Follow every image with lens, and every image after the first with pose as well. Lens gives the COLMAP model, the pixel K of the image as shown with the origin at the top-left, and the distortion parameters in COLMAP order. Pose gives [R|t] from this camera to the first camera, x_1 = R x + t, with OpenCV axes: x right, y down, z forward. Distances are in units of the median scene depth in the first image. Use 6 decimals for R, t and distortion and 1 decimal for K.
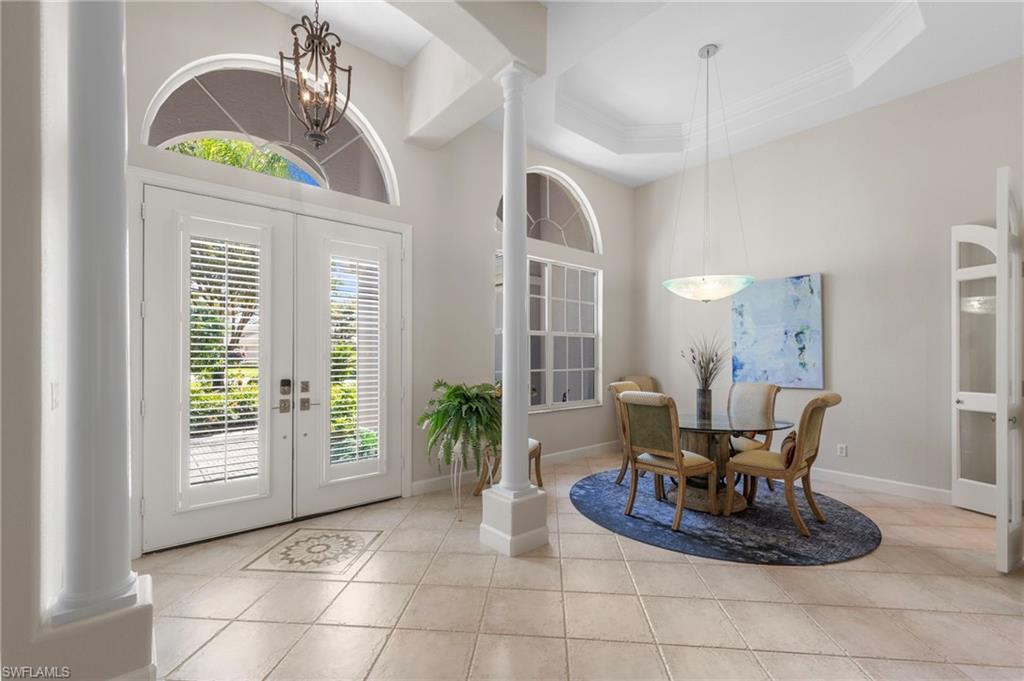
lens RADIAL K [[436.6, 0, 512.2], [0, 436.6, 350.8], [0, 0, 1]] dist [0.001921, -0.000084]
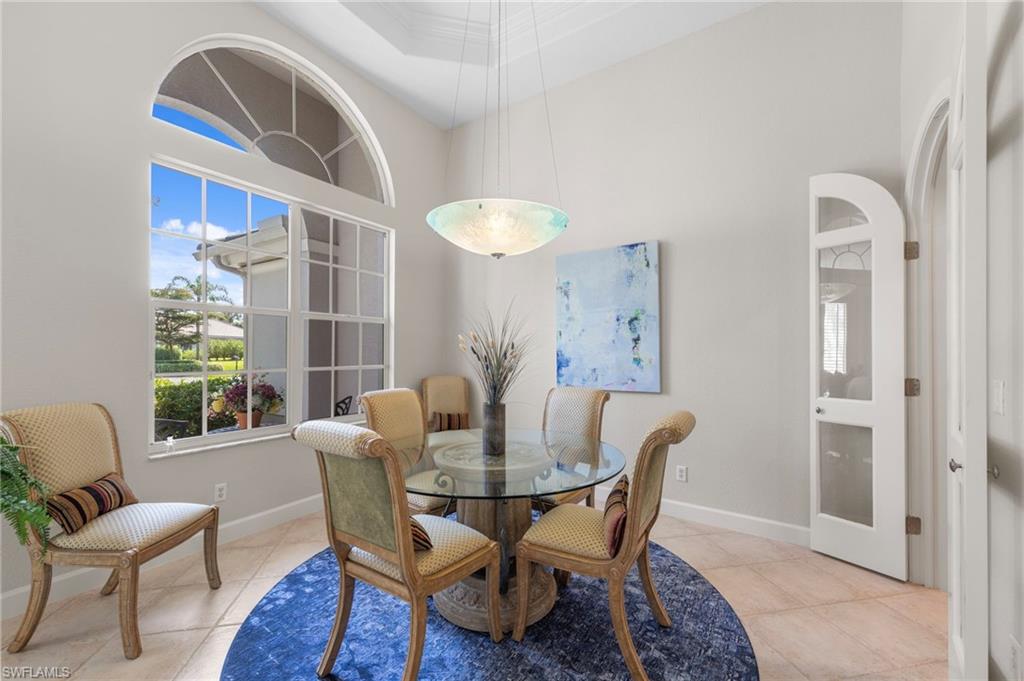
lens RADIAL K [[417.7, 0, 512.0], [0, 417.7, 340.5], [0, 0, 1]] dist [-0.000373, -0.000024]
pose [[0.955664, 0.009981, 0.294291, 0.257415], [-0.006165, 0.999884, -0.013894, 0.008400], [-0.294396, 0.011464, 0.955615, 0.391657]]
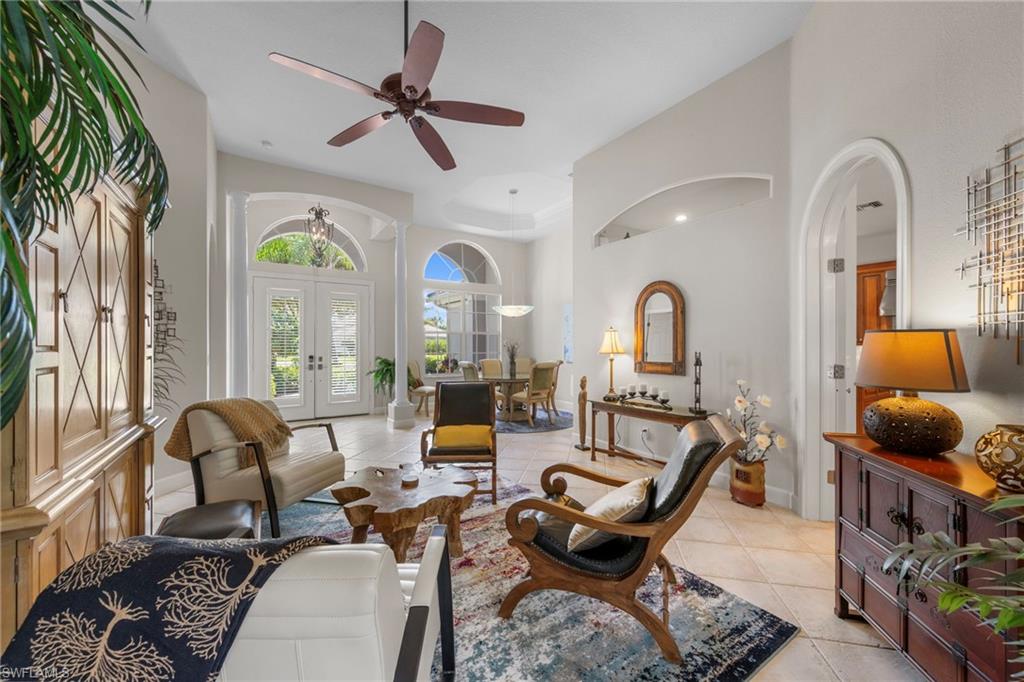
lens RADIAL K [[393.4, 0, 510.6], [0, 393.4, 346.8], [0, 0, 1]] dist [0.001727, 0.000110]
pose [[0.994229, -0.001662, -0.107270, 0.545422], [0.002845, 0.999937, 0.010870, 0.000081], [0.107245, -0.011112, 0.994170, -0.688835]]
